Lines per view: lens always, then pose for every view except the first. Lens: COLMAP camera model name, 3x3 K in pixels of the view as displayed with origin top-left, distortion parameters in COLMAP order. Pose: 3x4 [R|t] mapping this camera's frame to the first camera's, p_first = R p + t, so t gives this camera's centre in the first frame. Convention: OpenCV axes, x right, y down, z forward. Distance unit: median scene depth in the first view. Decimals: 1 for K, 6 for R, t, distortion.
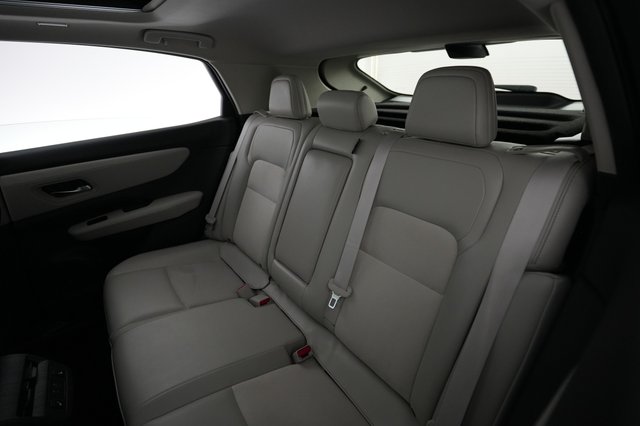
lens RADIAL K [[316.3, 0, 320.0], [0, 316.3, 213.0], [0, 0, 1]] dist [0.001536, 0.000148]
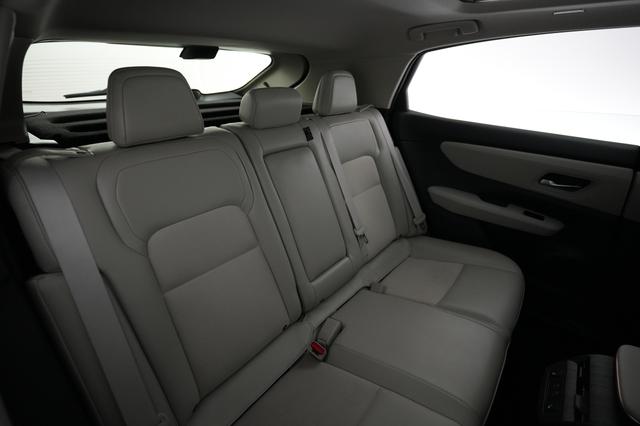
lens RADIAL K [[258.5, 0, 319.6], [0, 258.5, 202.8], [0, 0, 1]] dist [-0.040812, -0.000063]
pose [[-0.188423, -0.416060, 0.889601, -0.552064], [0.370605, 0.808731, 0.456734, -0.282207], [-0.909477, 0.415749, 0.001811, 0.701703]]
